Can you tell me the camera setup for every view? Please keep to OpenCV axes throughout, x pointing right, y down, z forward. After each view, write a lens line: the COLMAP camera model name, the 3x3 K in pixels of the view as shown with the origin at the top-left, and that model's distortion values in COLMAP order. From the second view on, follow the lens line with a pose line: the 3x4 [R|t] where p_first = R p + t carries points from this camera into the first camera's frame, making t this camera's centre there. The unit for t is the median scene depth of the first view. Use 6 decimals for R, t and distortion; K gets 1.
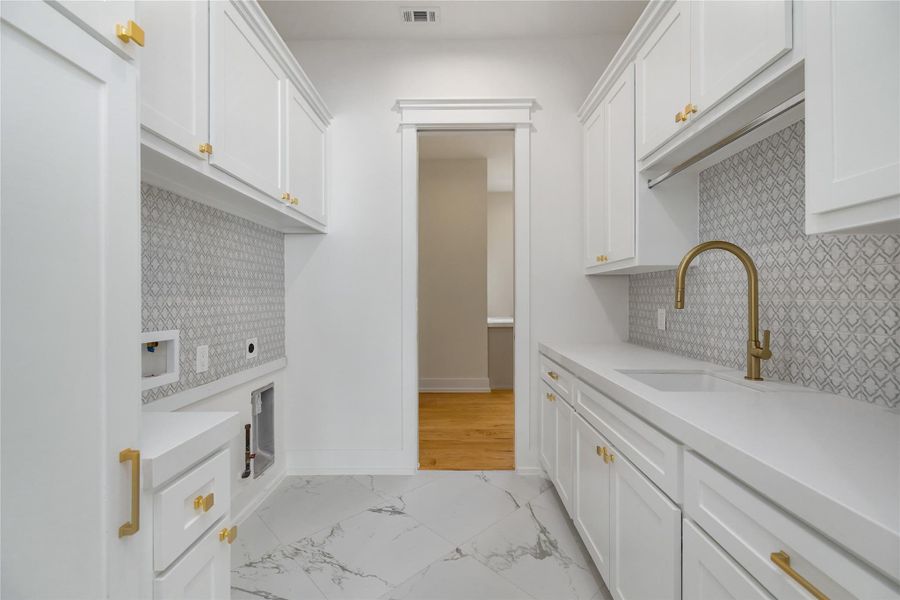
lens RADIAL K [[383.5, 0, 452.9], [0, 383.5, 298.9], [0, 0, 1]] dist [-0.000005, -0.000417]
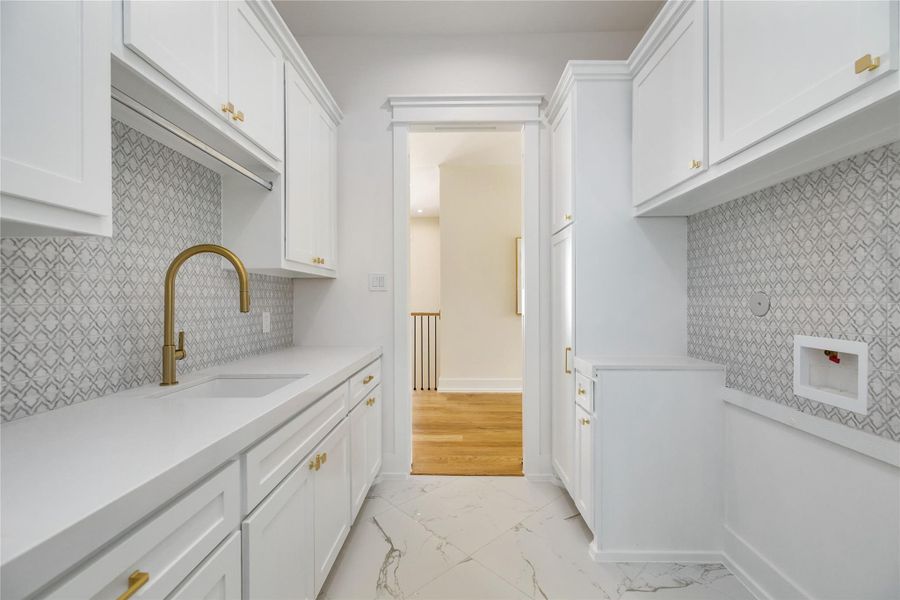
lens RADIAL K [[383.5, 0, 452.9], [0, 383.5, 298.9], [0, 0, 1]] dist [-0.000005, -0.000417]
pose [[-0.999940, 0.005688, 0.009408, 0.040675], [0.005679, 0.999983, -0.000910, -0.005032], [-0.009413, -0.000857, -0.999955, 1.849092]]
